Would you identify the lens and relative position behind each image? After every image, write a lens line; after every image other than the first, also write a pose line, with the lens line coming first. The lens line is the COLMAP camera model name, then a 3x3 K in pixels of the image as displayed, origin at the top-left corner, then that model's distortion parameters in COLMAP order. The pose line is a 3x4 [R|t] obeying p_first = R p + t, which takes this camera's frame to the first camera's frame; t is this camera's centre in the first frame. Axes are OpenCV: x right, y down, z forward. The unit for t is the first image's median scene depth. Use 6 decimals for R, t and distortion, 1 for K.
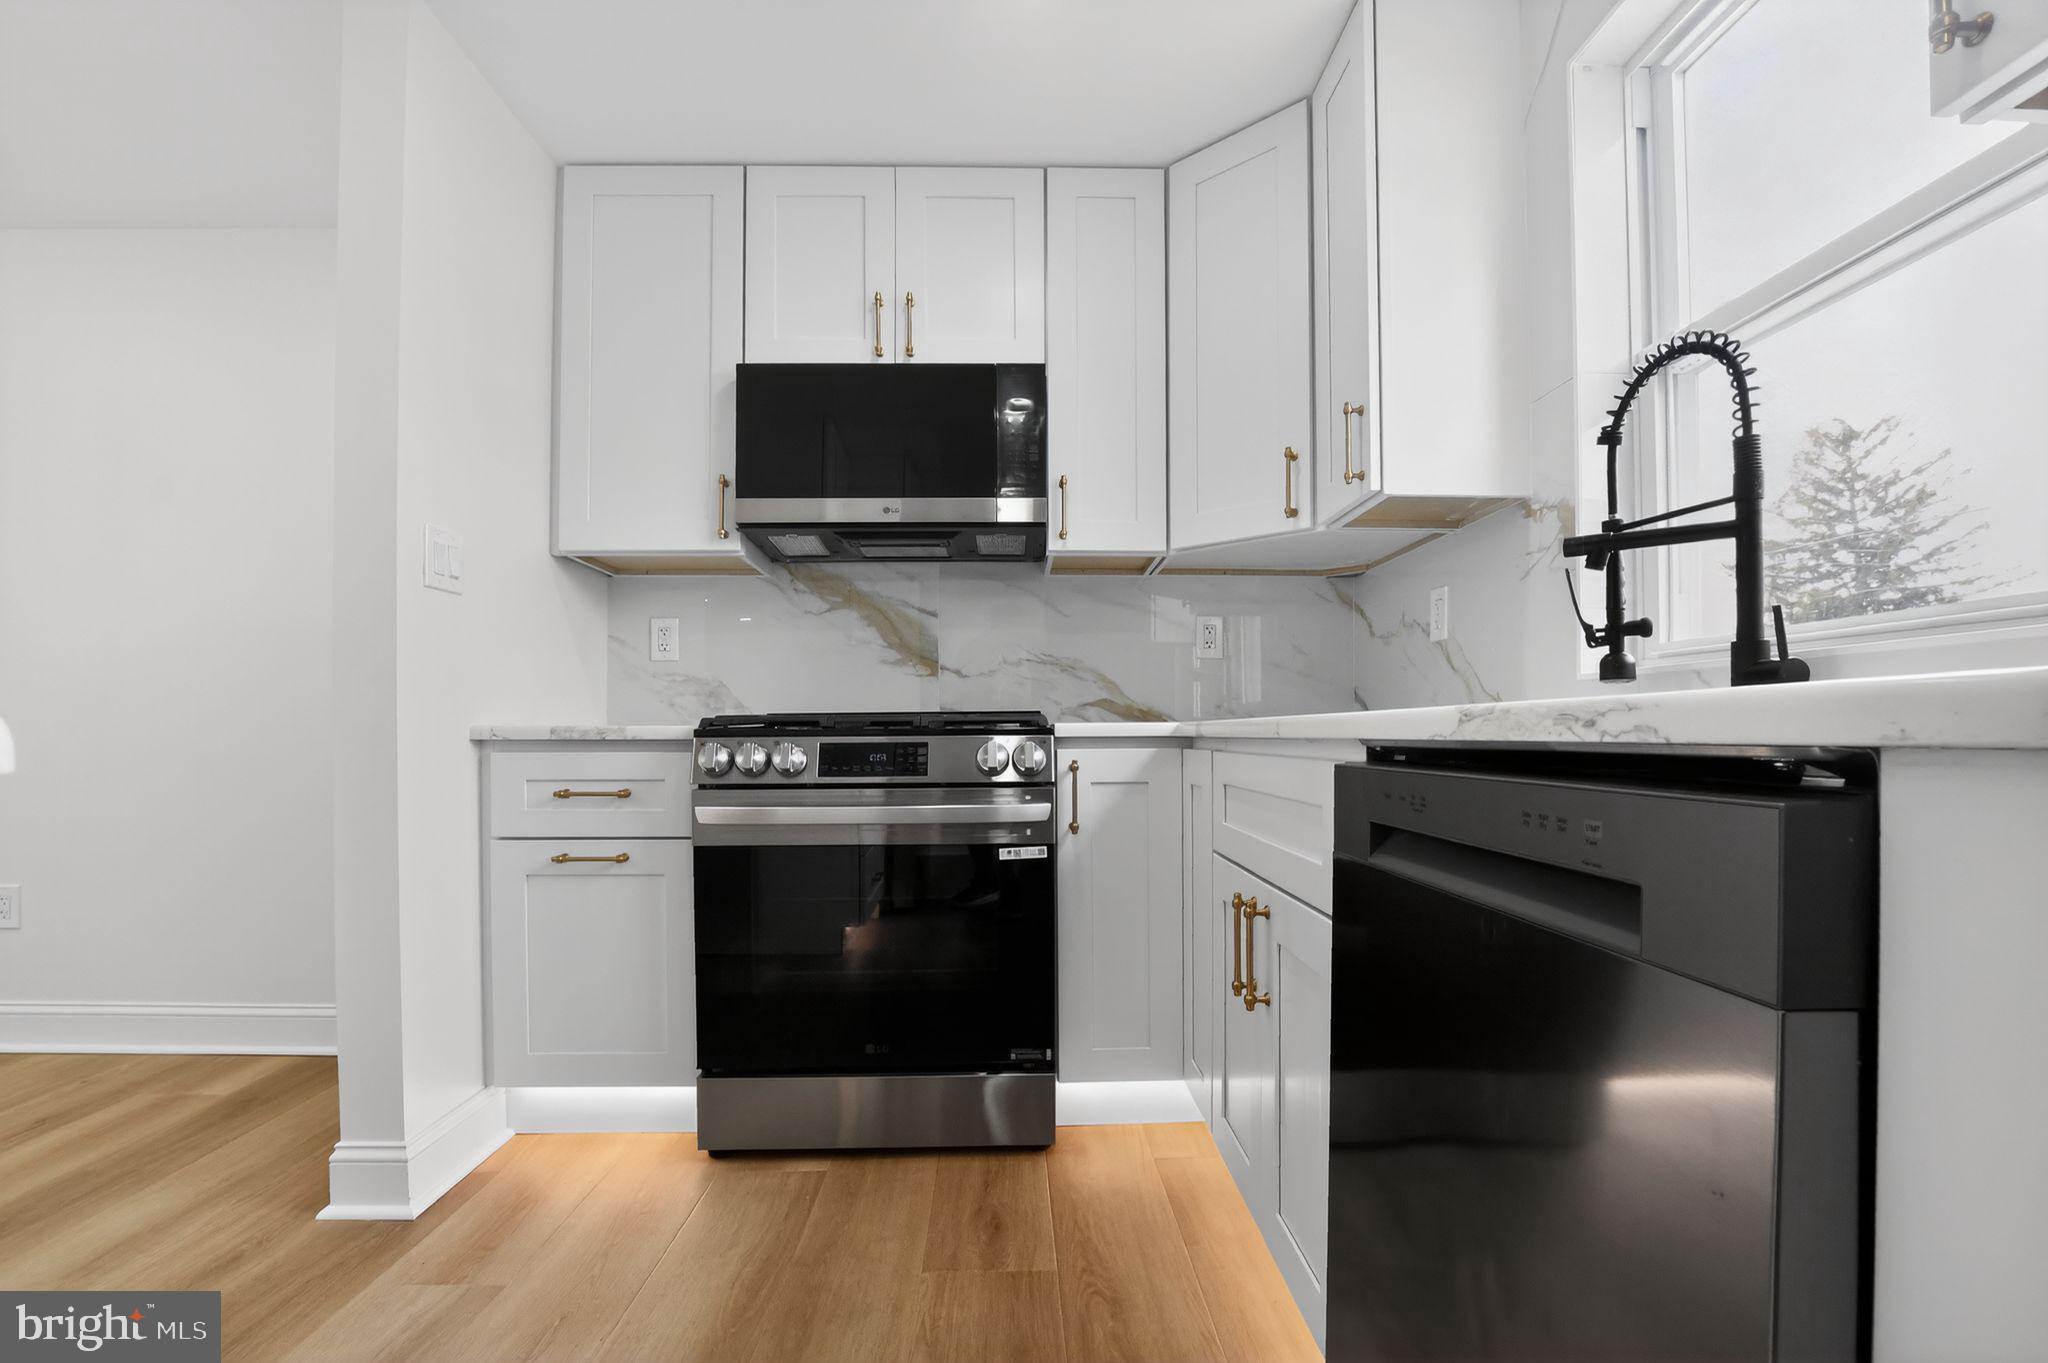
lens RADIAL K [[898.4, 0, 1025.5], [0, 898.4, 729.5], [0, 0, 1]] dist [-0.032684, 0.000461]
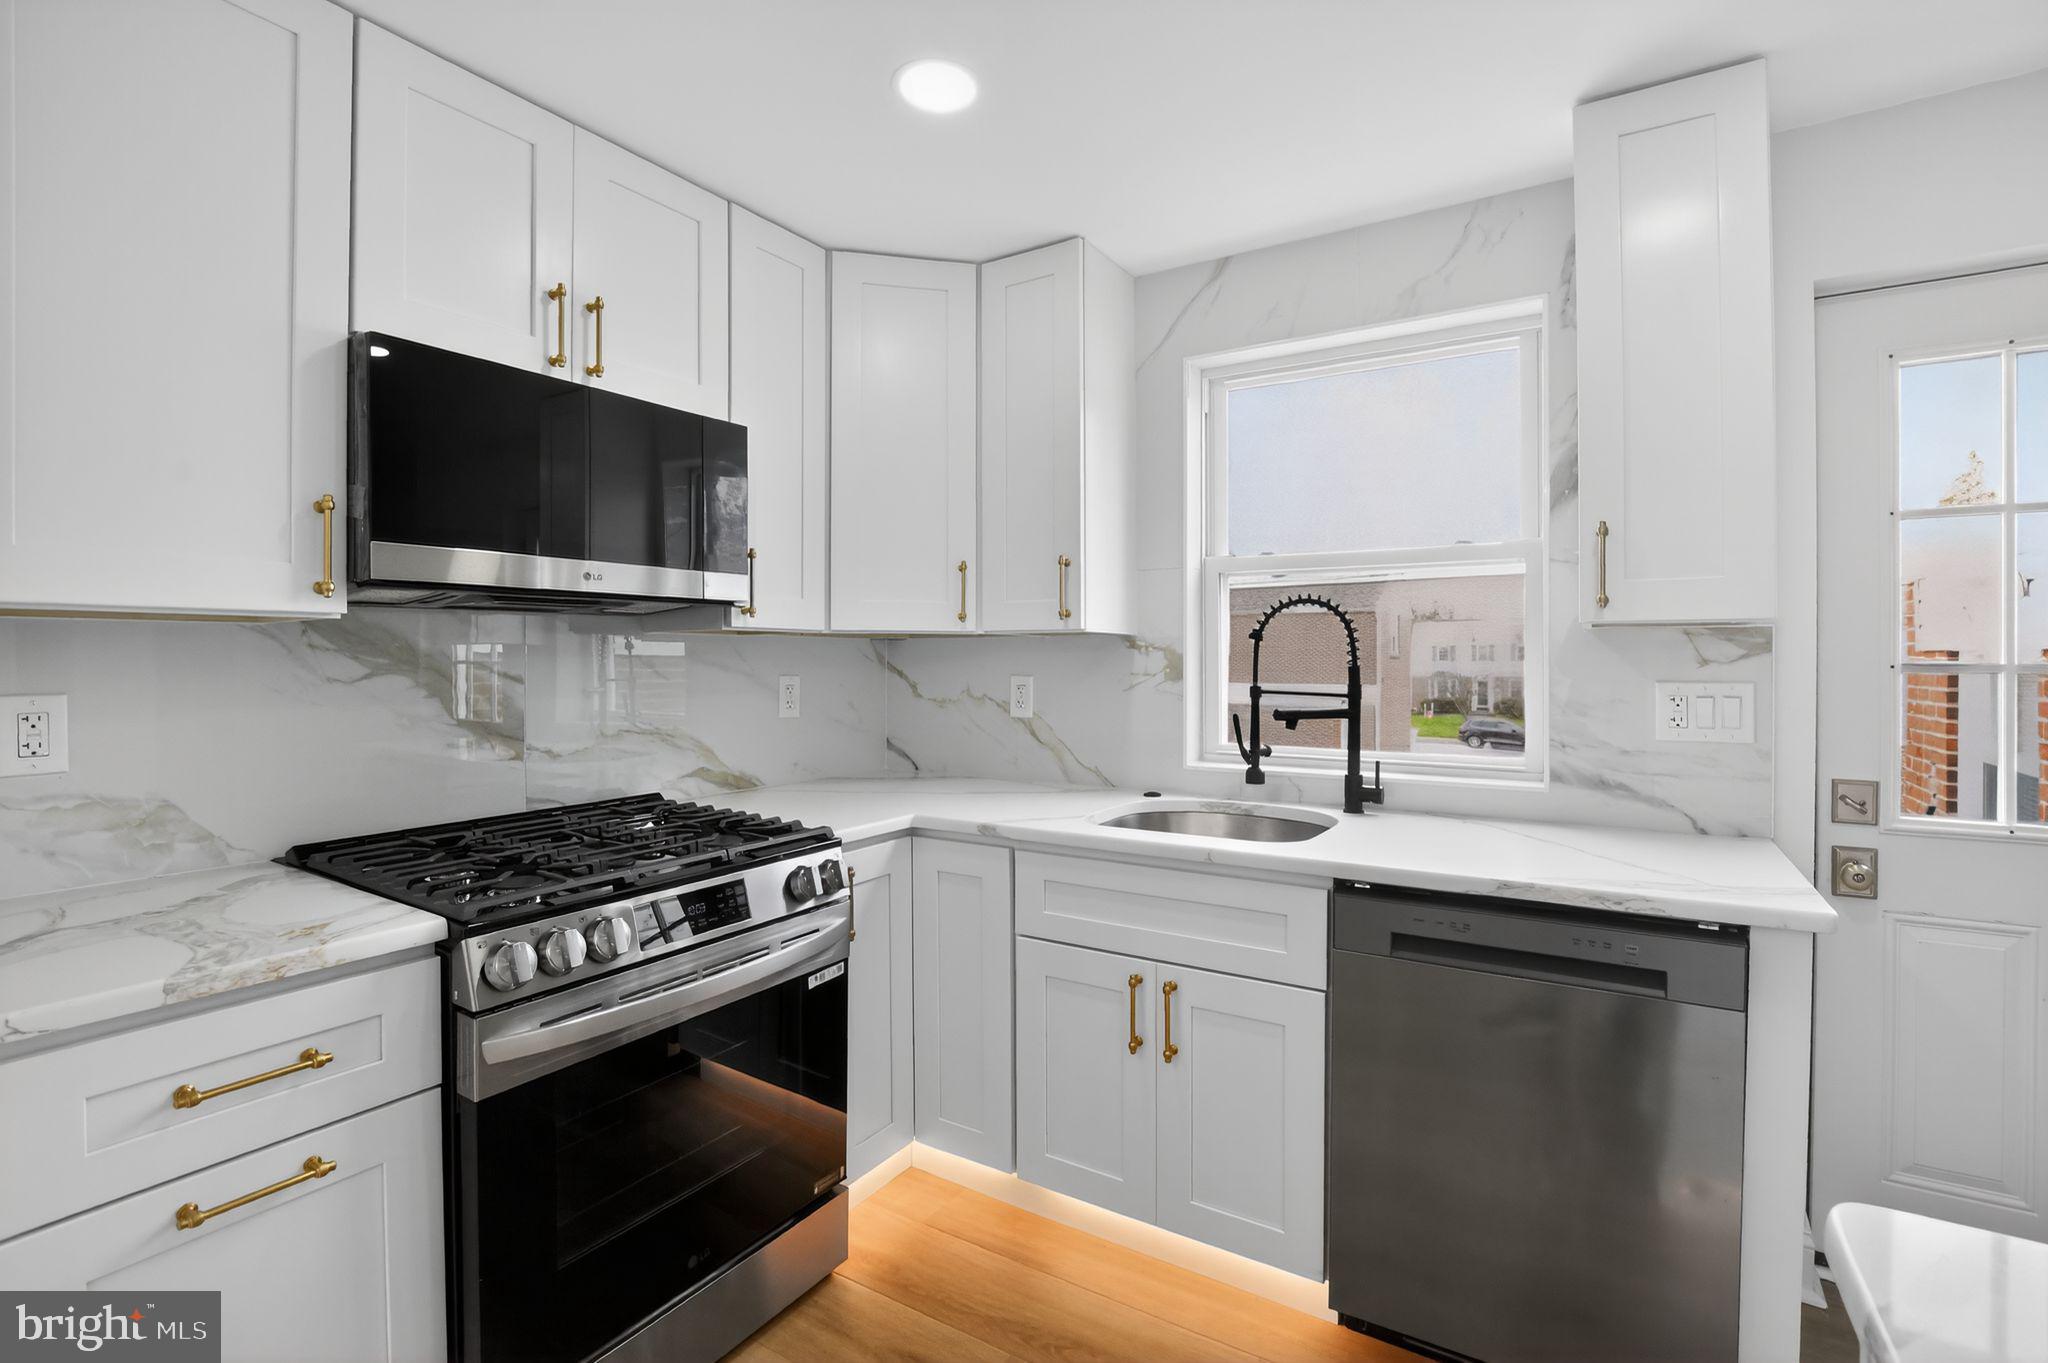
lens RADIAL K [[928.3, 0, 1013.0], [0, 928.3, 658.6], [0, 0, 1]] dist [-0.022445, -0.000160]
pose [[0.570650, 0.000563, 0.821193, -0.684398], [-0.000419, 1.000000, -0.000394, -0.195875], [-0.821193, -0.000119, 0.570651, 0.264875]]
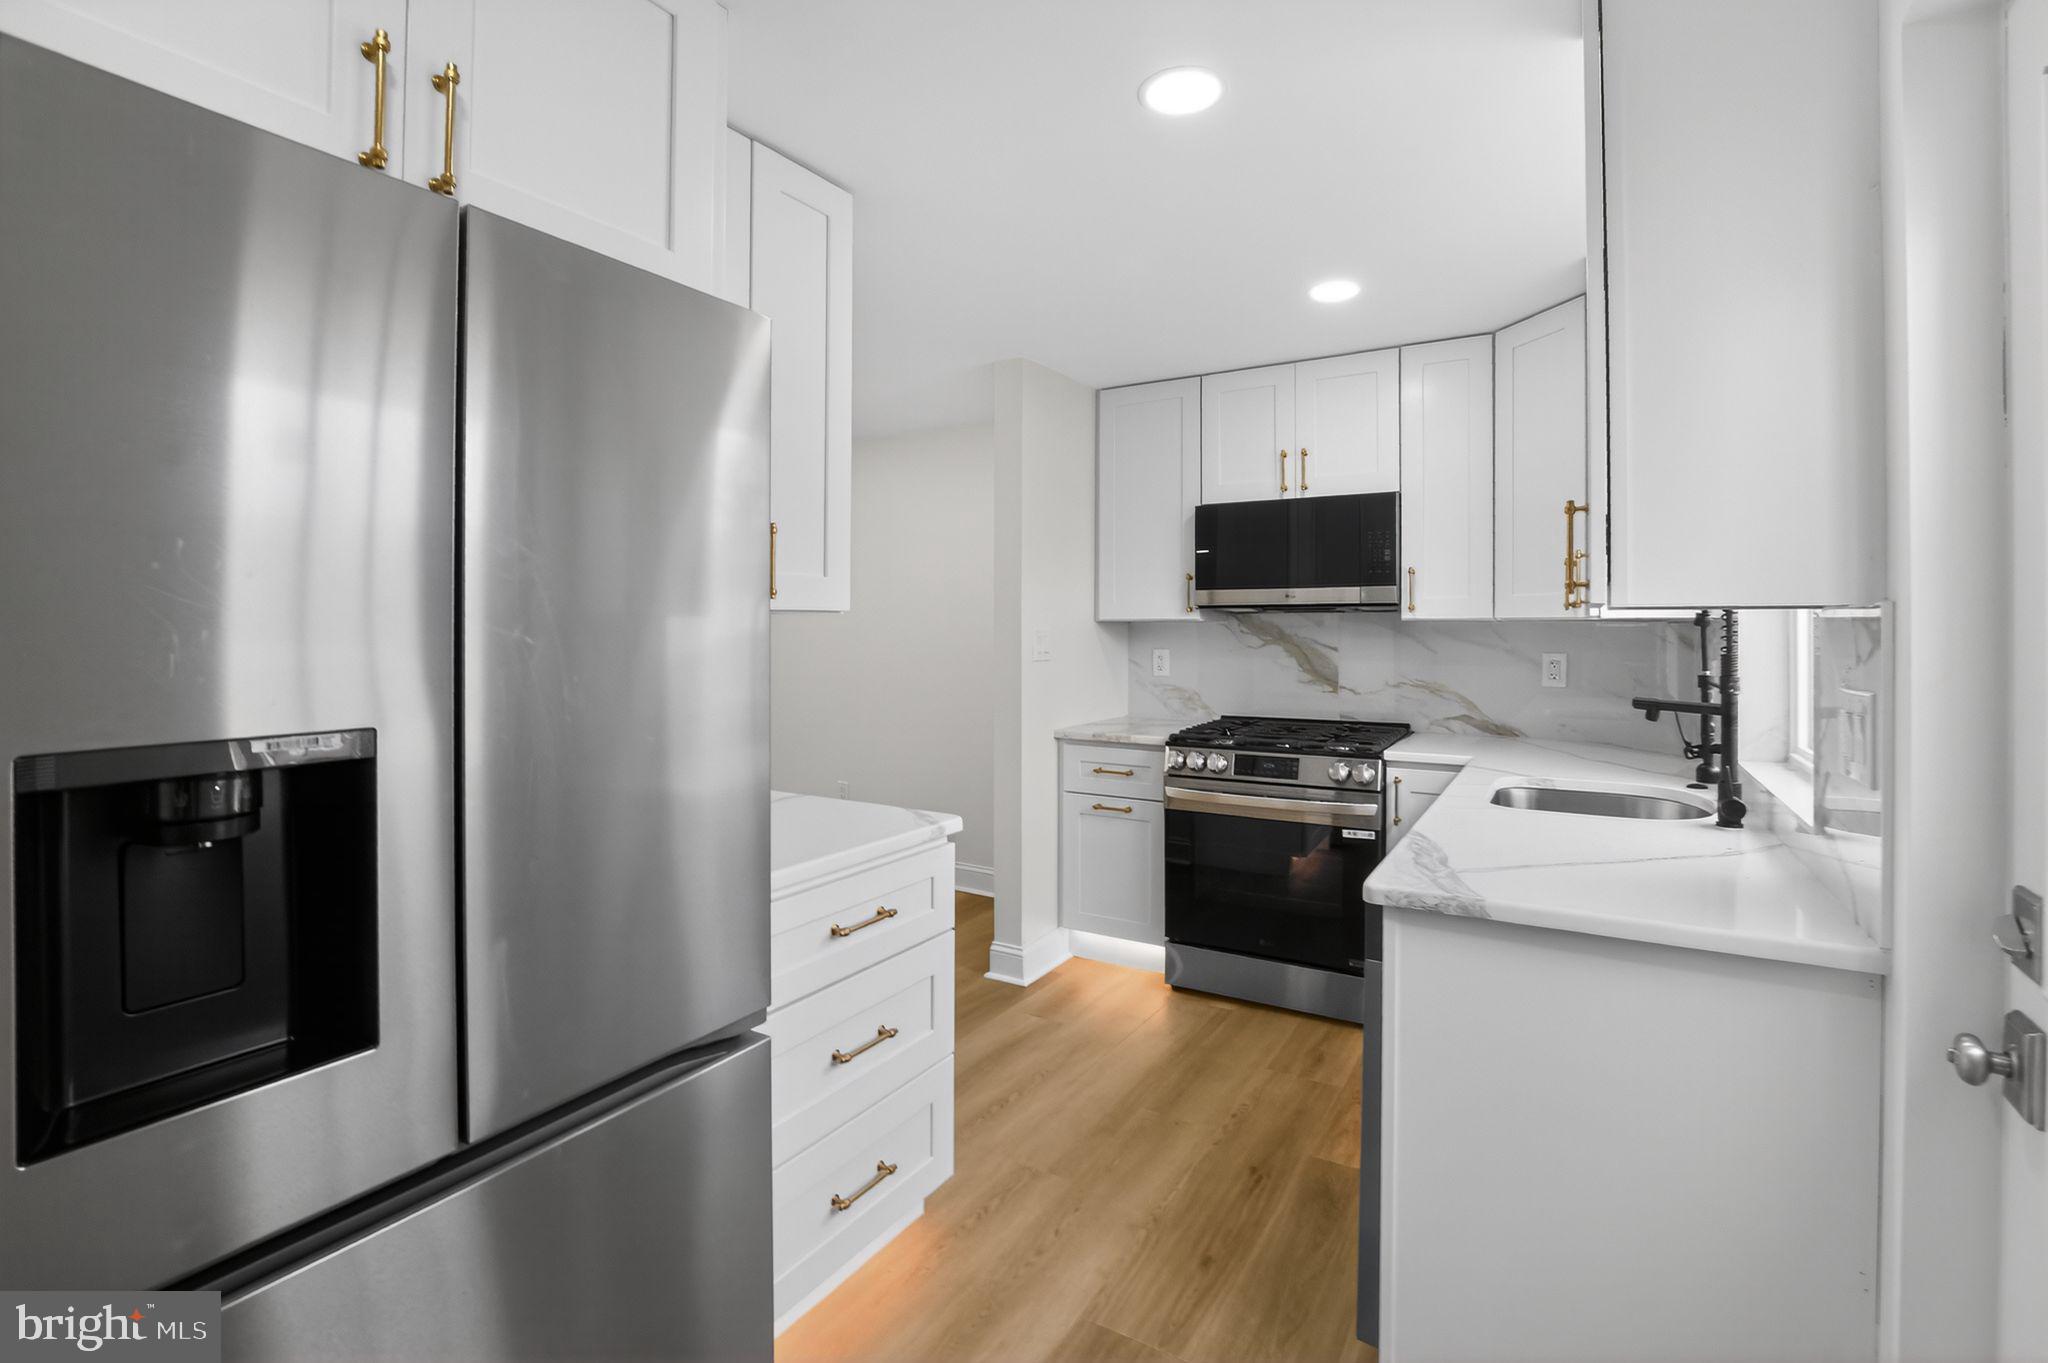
lens RADIAL K [[895.3, 0, 1054.5], [0, 895.3, 623.5], [0, 0, 1]] dist [-0.035802, -0.000072]
pose [[0.849744, 0.001403, -0.527194, 0.353654], [-0.005050, 0.999972, -0.005479, -0.212929], [0.527172, 0.007318, 0.849727, -0.578868]]
